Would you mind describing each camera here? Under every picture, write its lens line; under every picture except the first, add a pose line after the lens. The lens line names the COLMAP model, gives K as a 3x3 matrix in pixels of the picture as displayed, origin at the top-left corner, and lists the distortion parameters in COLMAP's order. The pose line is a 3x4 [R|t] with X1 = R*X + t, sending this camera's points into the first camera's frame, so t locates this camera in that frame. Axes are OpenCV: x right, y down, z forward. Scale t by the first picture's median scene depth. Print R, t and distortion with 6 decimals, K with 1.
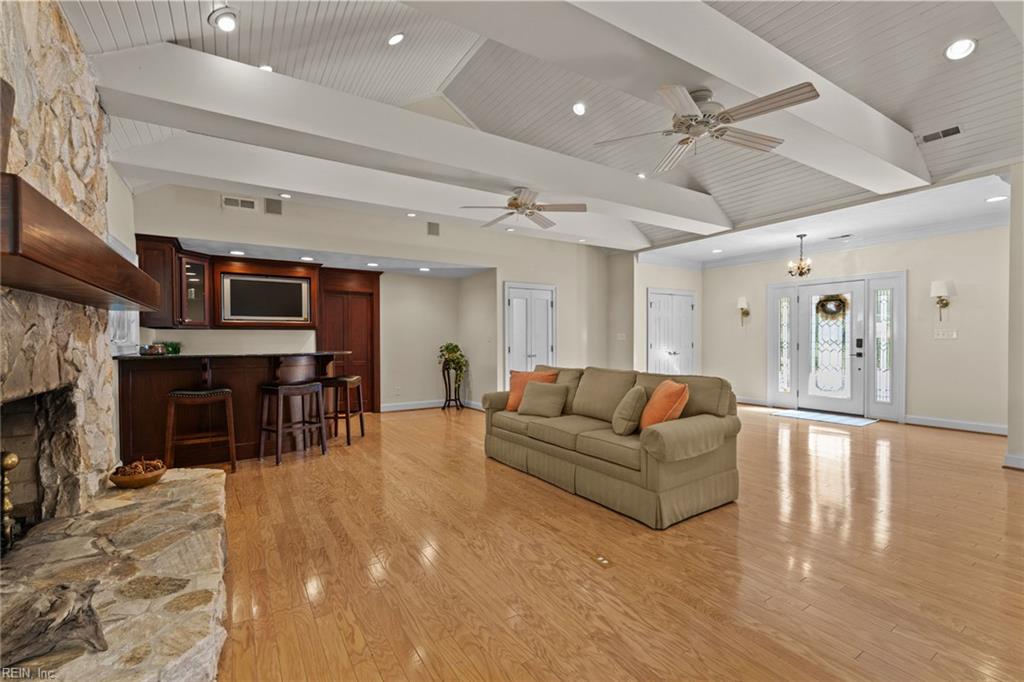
lens RADIAL K [[438.8, 0, 511.5], [0, 438.8, 348.1], [0, 0, 1]] dist [0.000100, -0.000302]
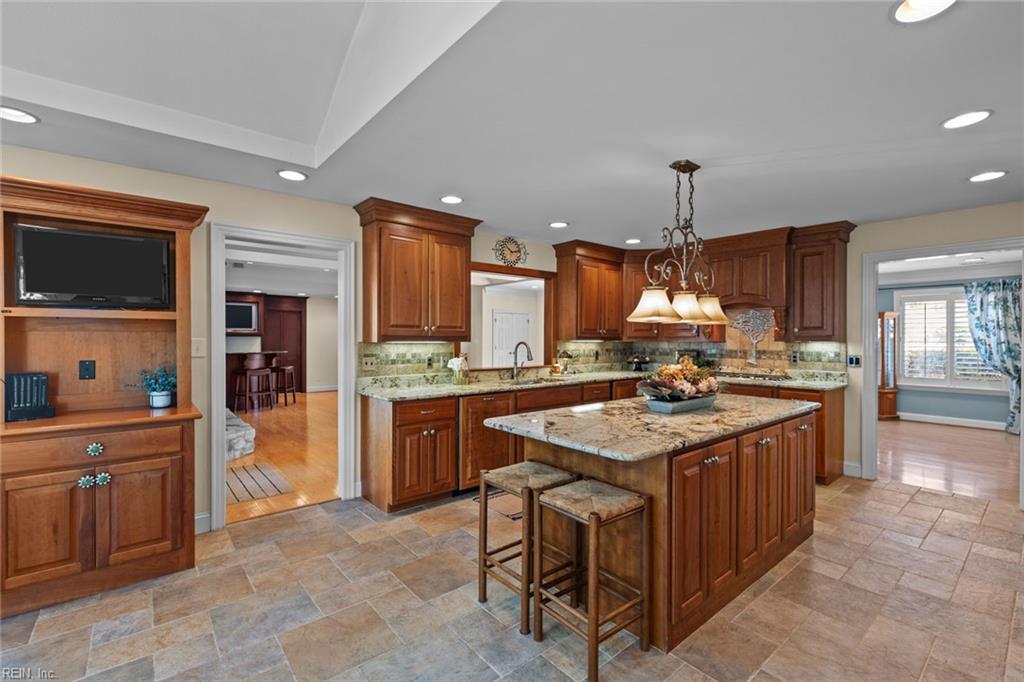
lens RADIAL K [[447.1, 0, 512.0], [0, 447.1, 341.0], [0, 0, 1]] dist [0.001322, -0.000045]
pose [[0.990699, 0.004722, 0.135992, 0.200228], [-0.002881, 0.999902, -0.013730, -0.008418], [-0.136043, 0.013210, 0.990615, -0.646986]]
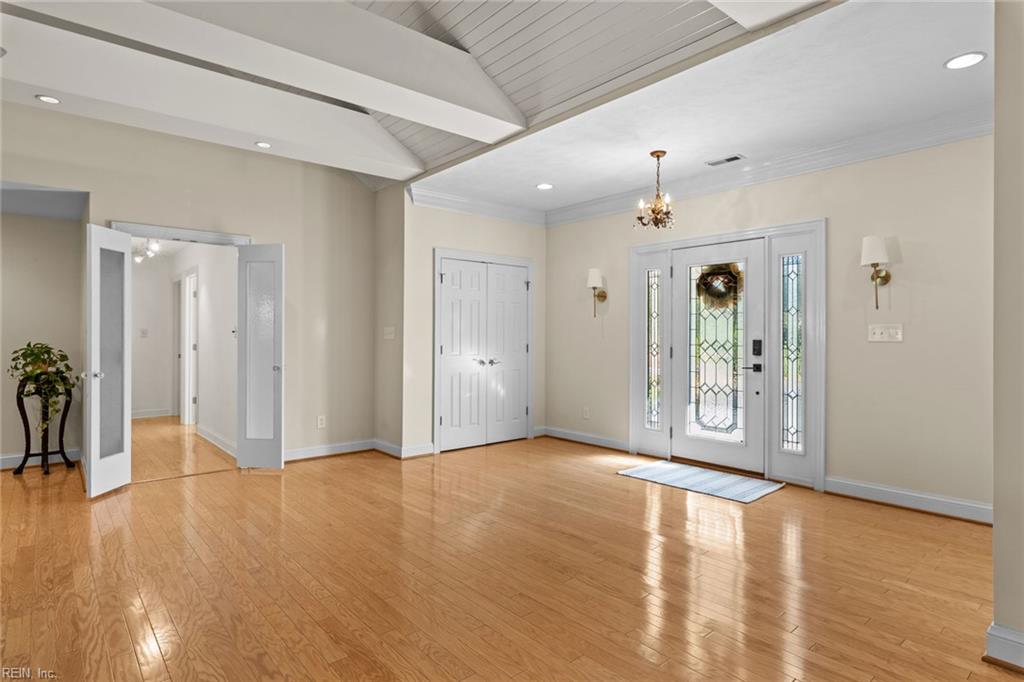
lens RADIAL K [[552.5, 0, 512.0], [0, 552.5, 341.0], [0, 0, 1]] dist [0.002135, 0.000782]
pose [[0.988882, 0.006133, 0.148577, 0.366196], [-0.004341, 0.999914, -0.012380, -0.009734], [-0.148640, 0.011598, 0.988823, 0.331314]]
